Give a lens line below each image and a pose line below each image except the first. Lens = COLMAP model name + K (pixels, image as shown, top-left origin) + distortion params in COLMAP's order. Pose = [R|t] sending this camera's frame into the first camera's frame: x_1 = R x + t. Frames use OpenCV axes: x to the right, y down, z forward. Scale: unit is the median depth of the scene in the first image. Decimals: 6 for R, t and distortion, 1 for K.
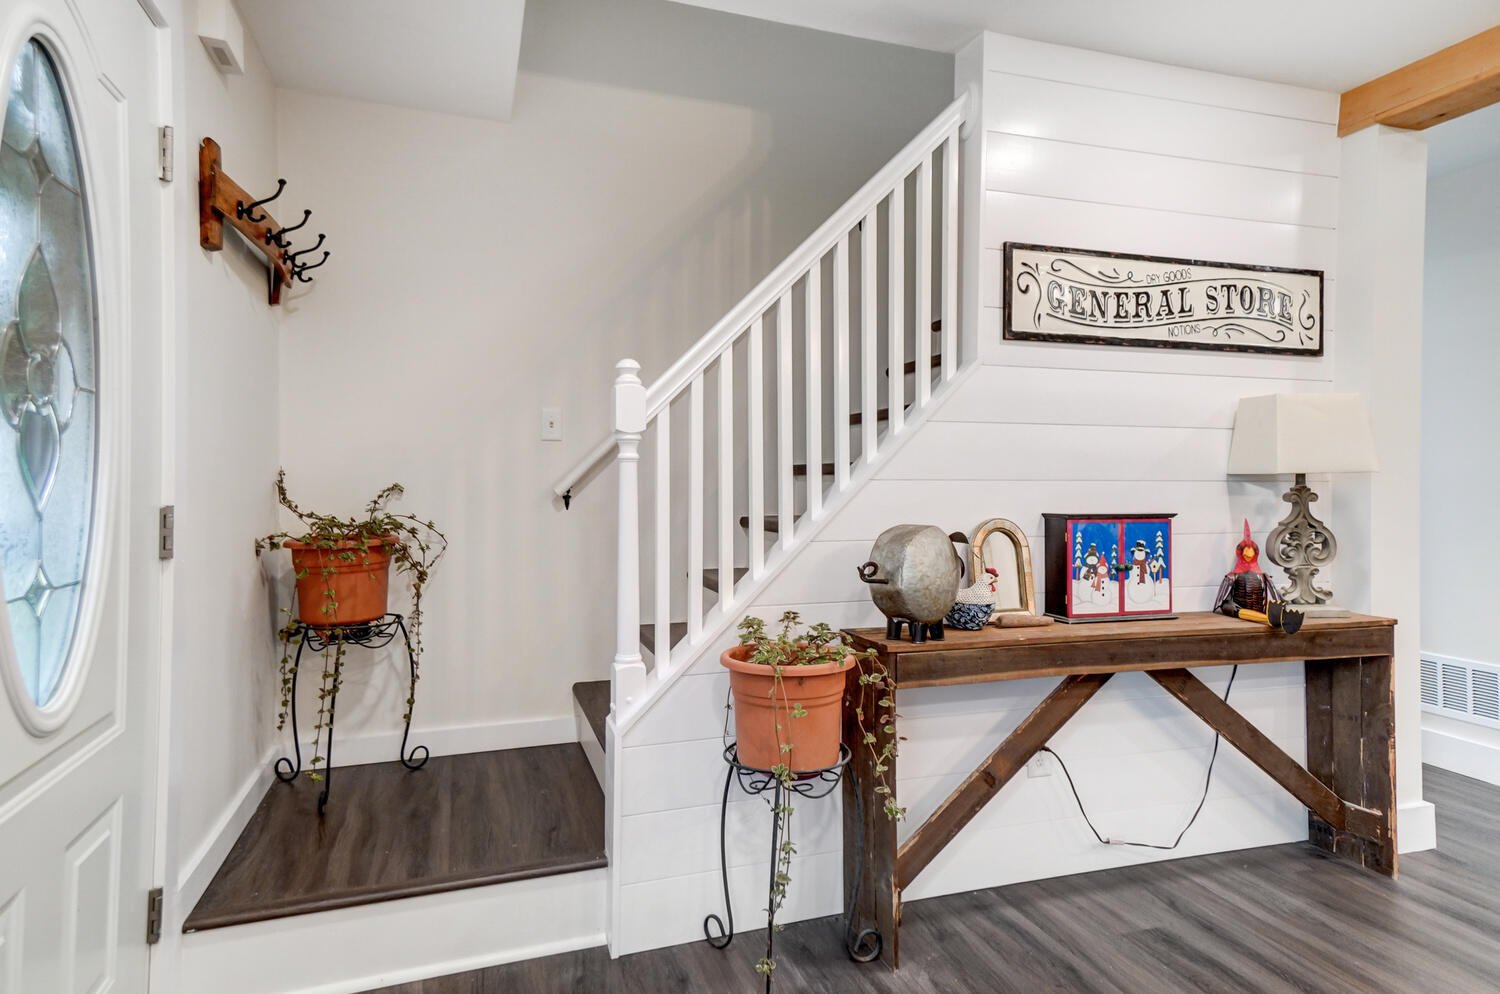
lens RADIAL K [[829.8, 0, 748.9], [0, 829.8, 476.0], [0, 0, 1]] dist [0.056582, -0.000068]
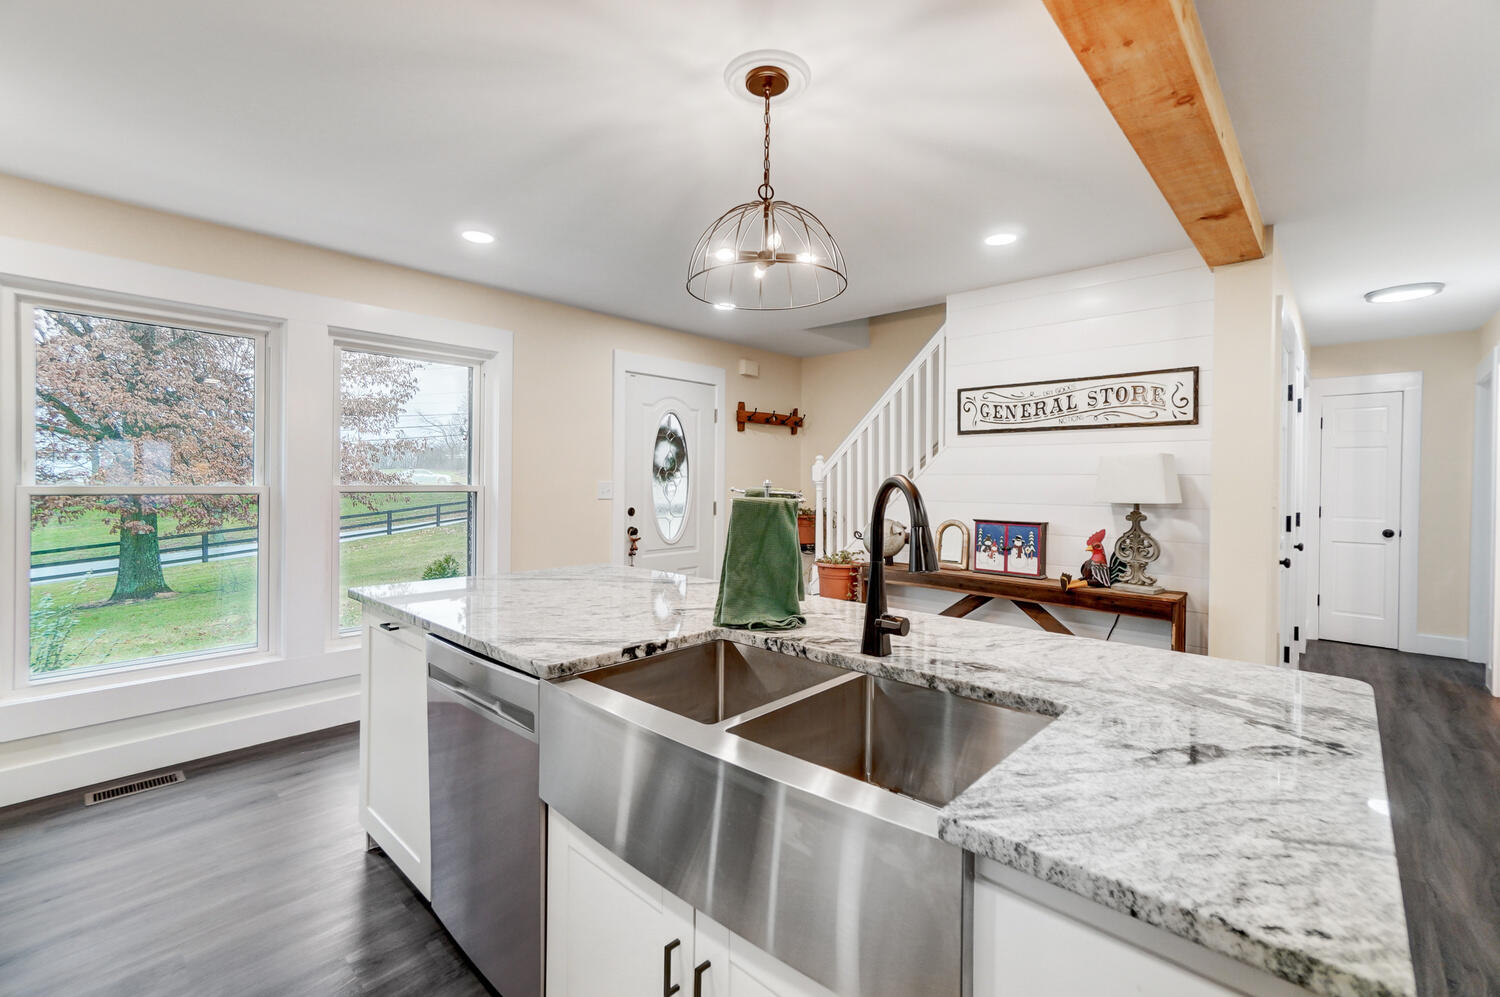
lens RADIAL K [[647.2, 0, 740.1], [0, 647.2, 484.3], [0, 0, 1]] dist [-0.011250, 0.011427]
pose [[0.474934, 0.005918, -0.880001, 1.442707], [-0.004870, 0.999980, 0.004097, -0.041959], [0.880008, 0.002340, 0.474954, -0.251515]]
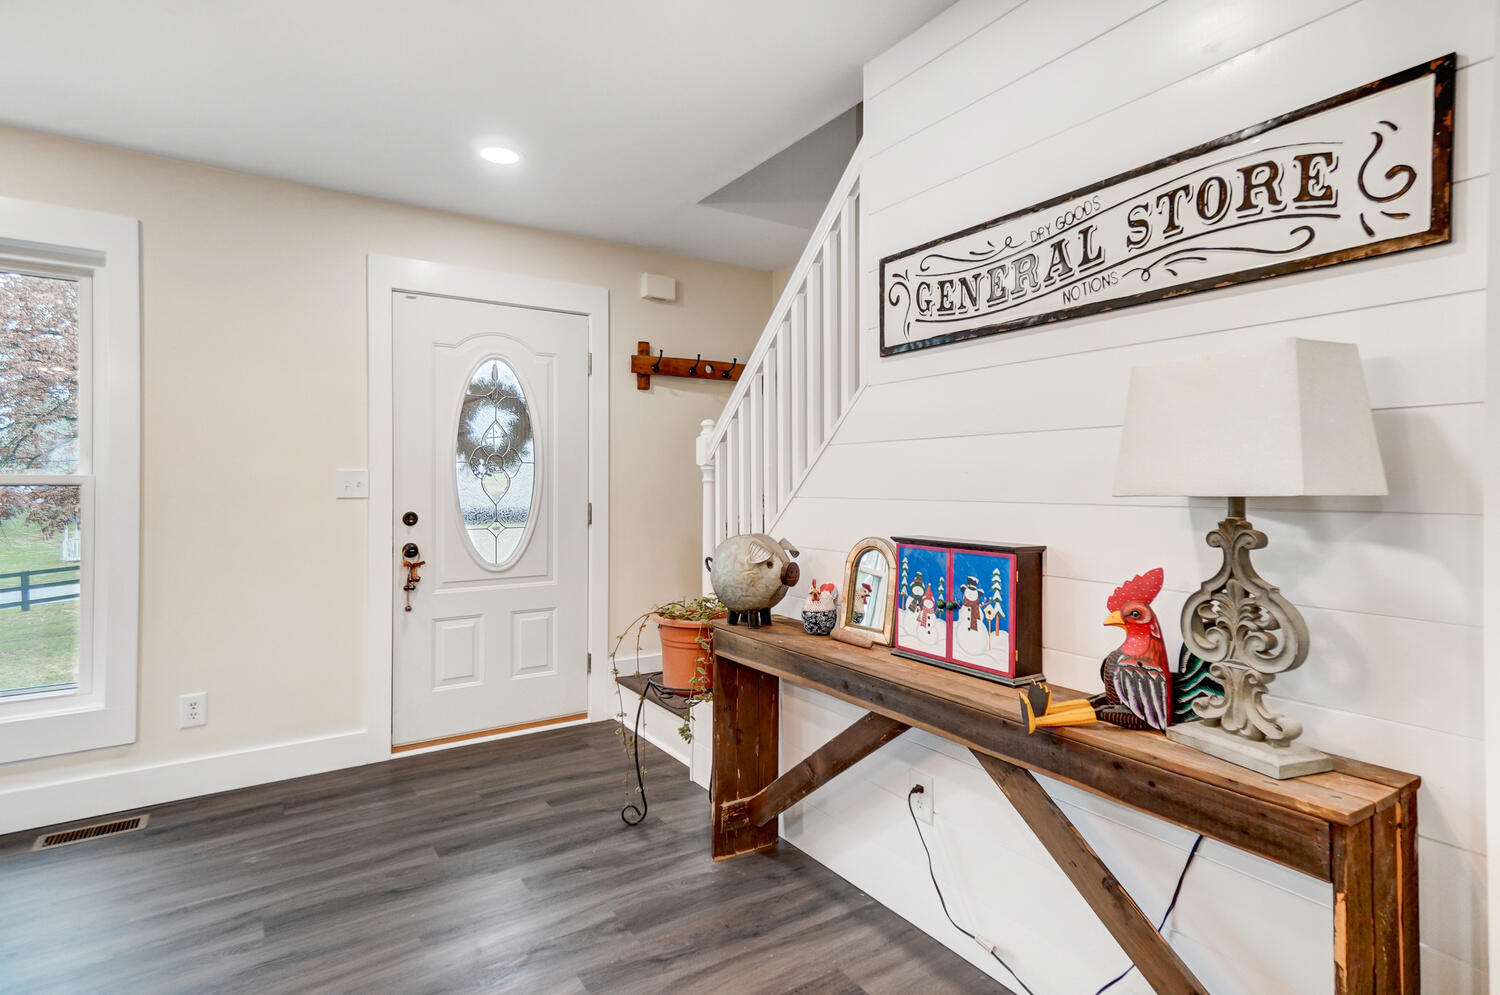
lens RADIAL K [[767.8, 0, 735.8], [0, 767.8, 482.9], [0, 0, 1]] dist [0.035038, 0.000858]
pose [[0.246516, -0.003020, -0.969134, 1.118860], [0.003159, 0.999992, -0.002312, -0.012514], [0.969134, -0.002491, 0.246524, 0.591158]]
